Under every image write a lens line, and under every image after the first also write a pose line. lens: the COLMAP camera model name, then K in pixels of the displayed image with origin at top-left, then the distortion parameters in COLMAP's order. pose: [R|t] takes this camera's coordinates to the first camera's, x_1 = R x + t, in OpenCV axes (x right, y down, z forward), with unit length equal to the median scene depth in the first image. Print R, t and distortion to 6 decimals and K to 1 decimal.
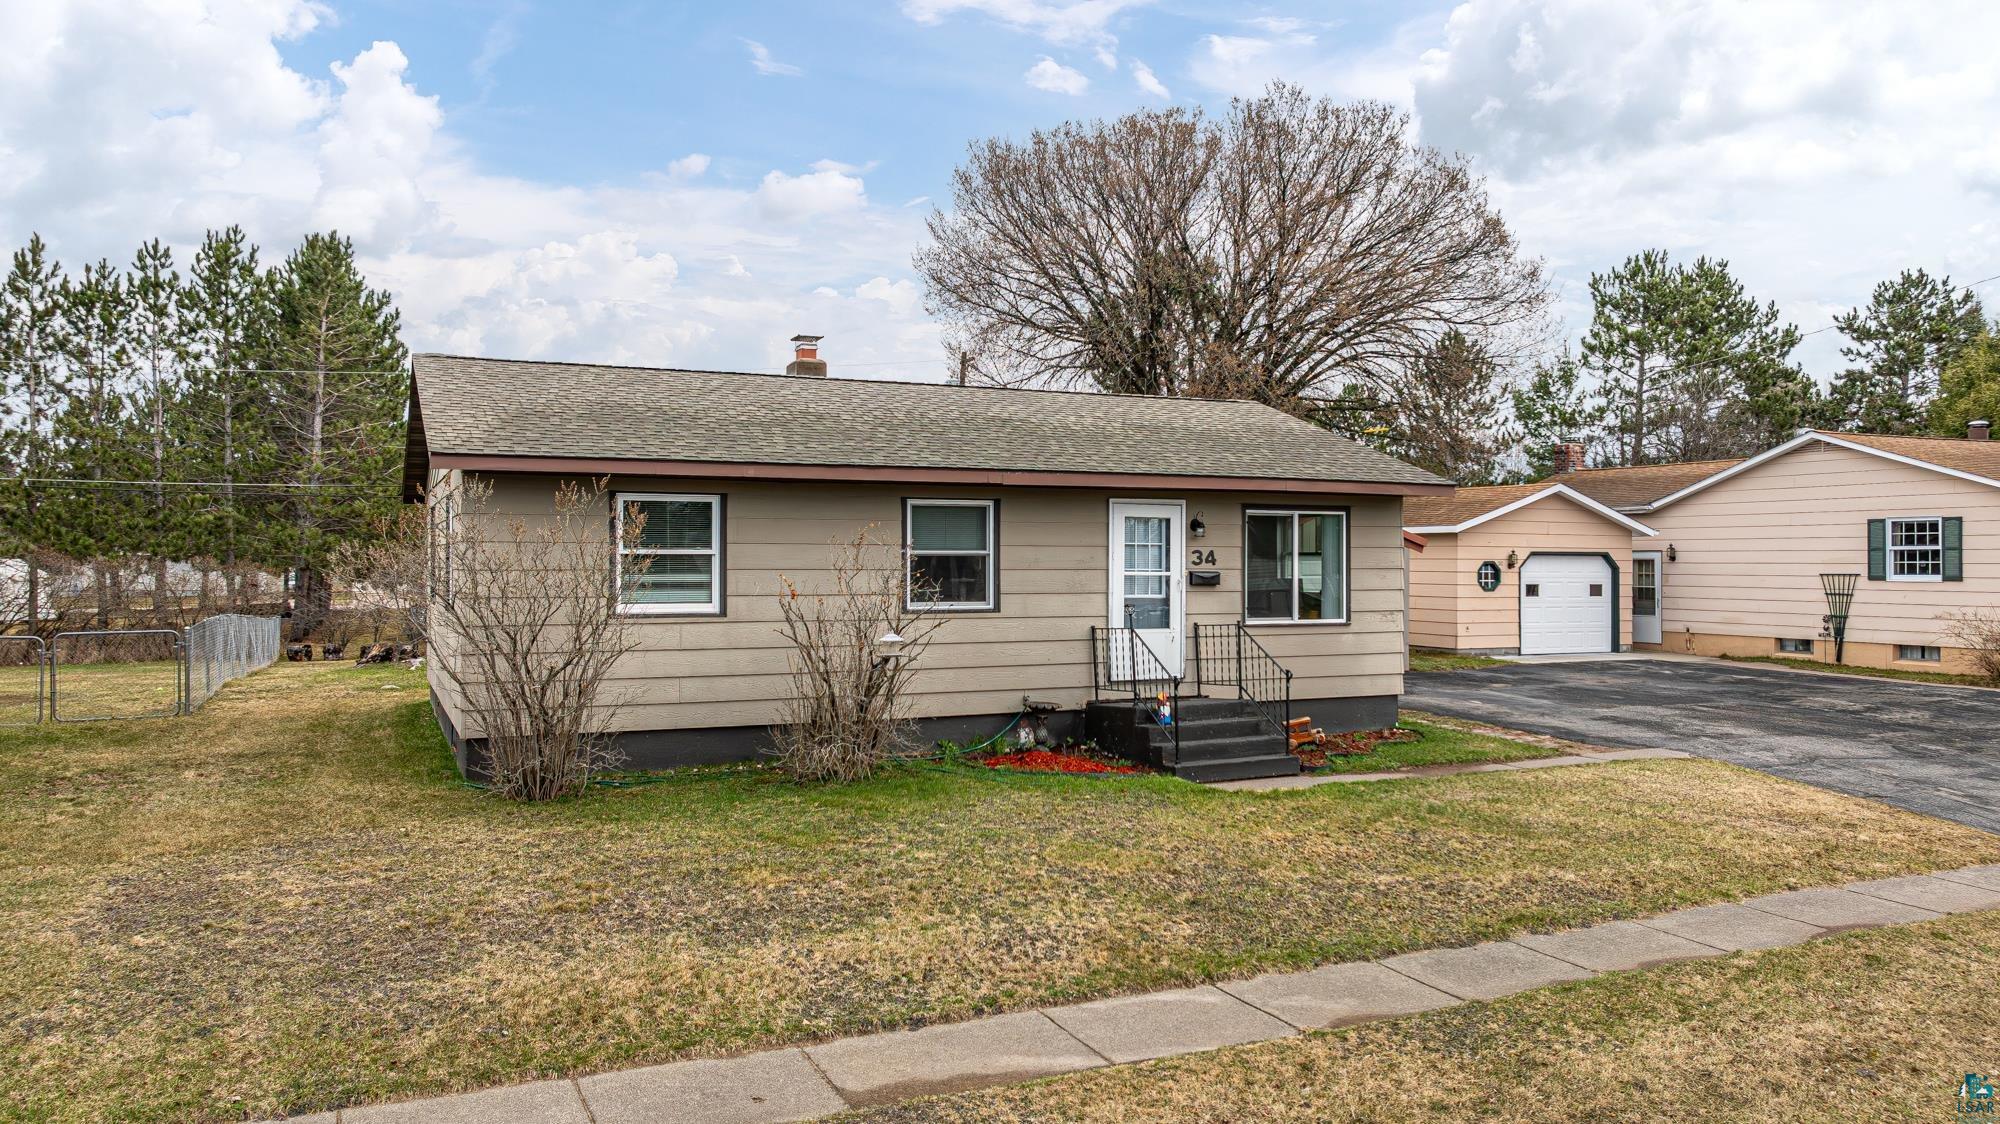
lens RADIAL K [[1407.4, 0, 1006.2], [0, 1407.4, 557.0], [0, 0, 1]] dist [-0.043222, 0.051609]
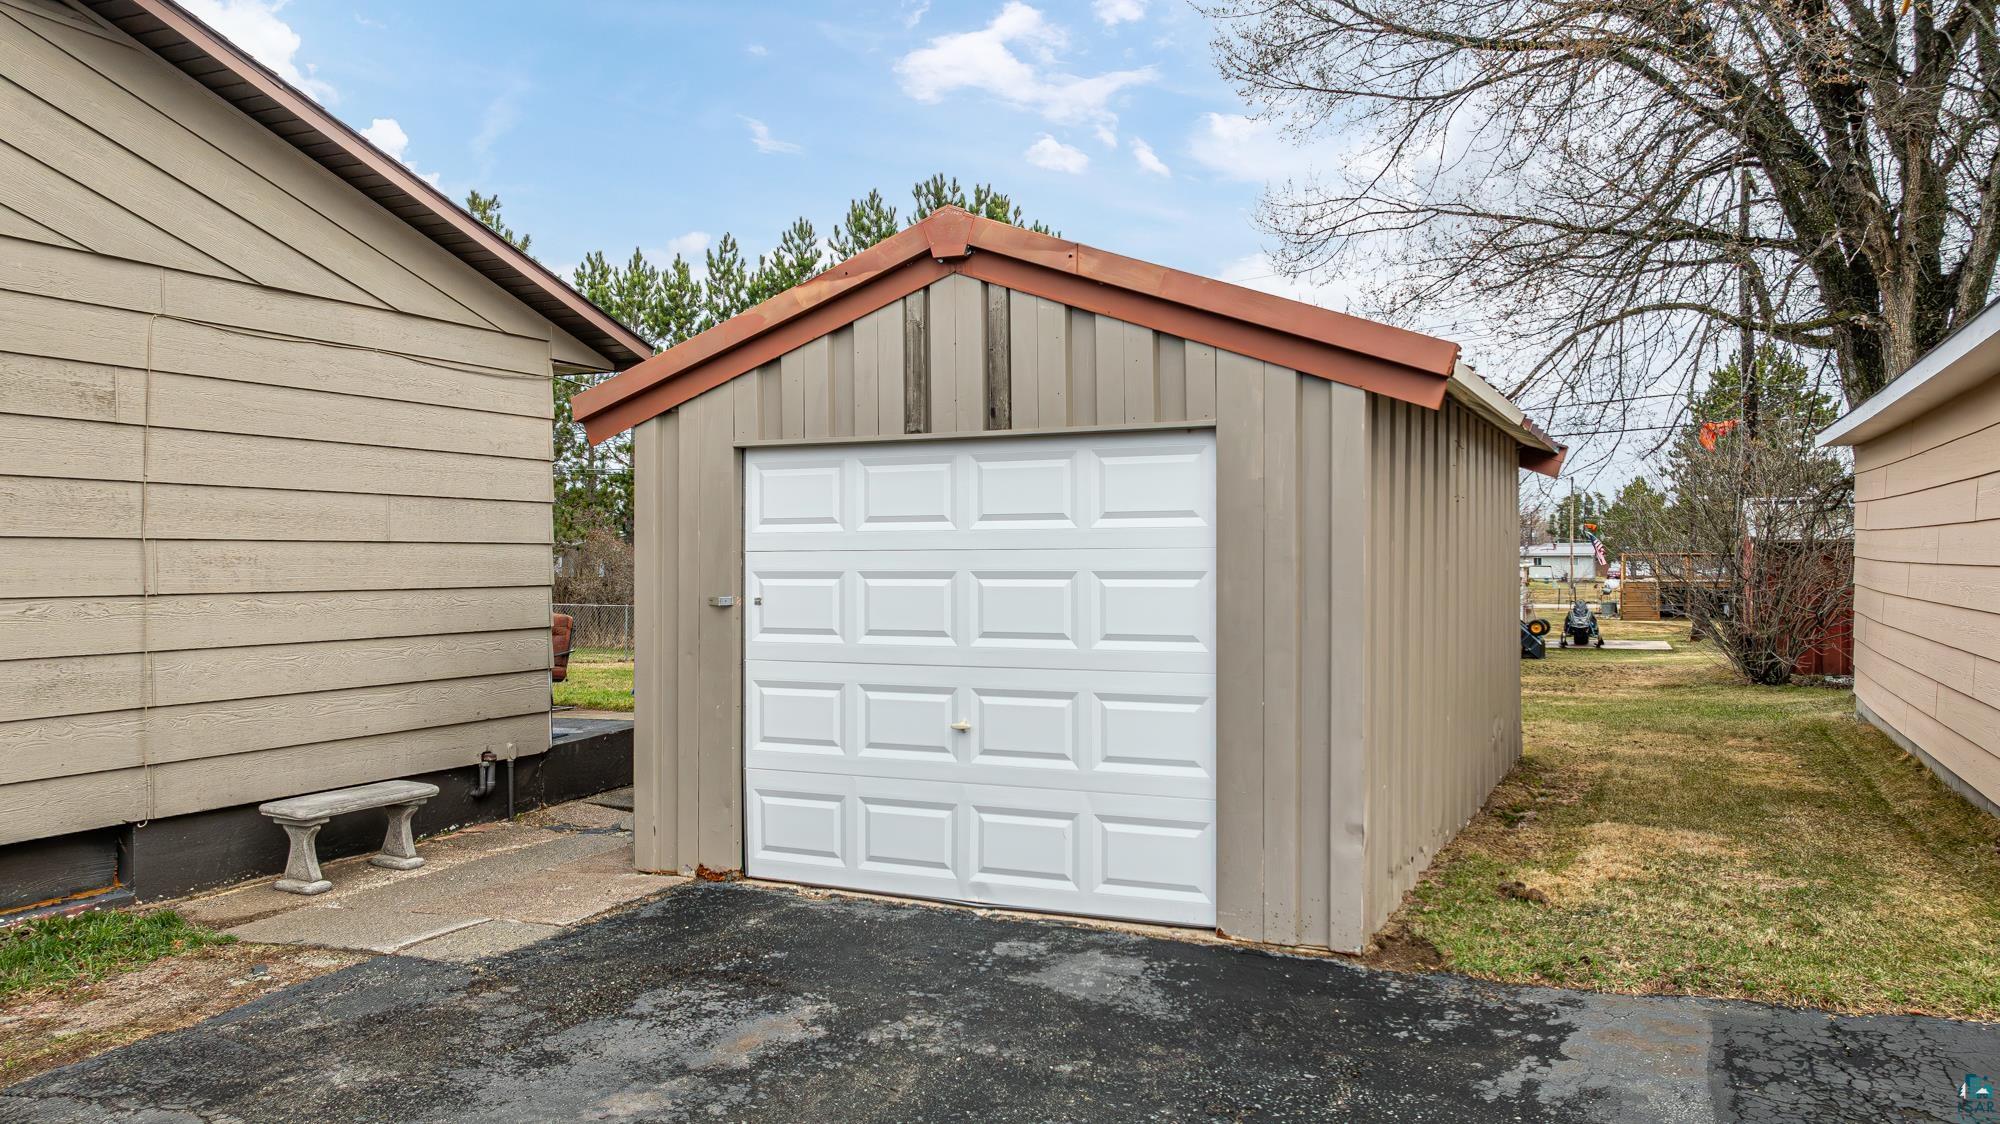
lens RADIAL K [[1417.7, 0, 1000.0], [0, 1417.7, 562.0], [0, 0, 1]] dist [-0.004116, -0.069668]
pose [[0.640959, 0.000878, -0.767575, 0.658413], [-0.000670, 1.000000, 0.000585, 0.031111], [0.767575, 0.000140, 0.640959, 1.304649]]
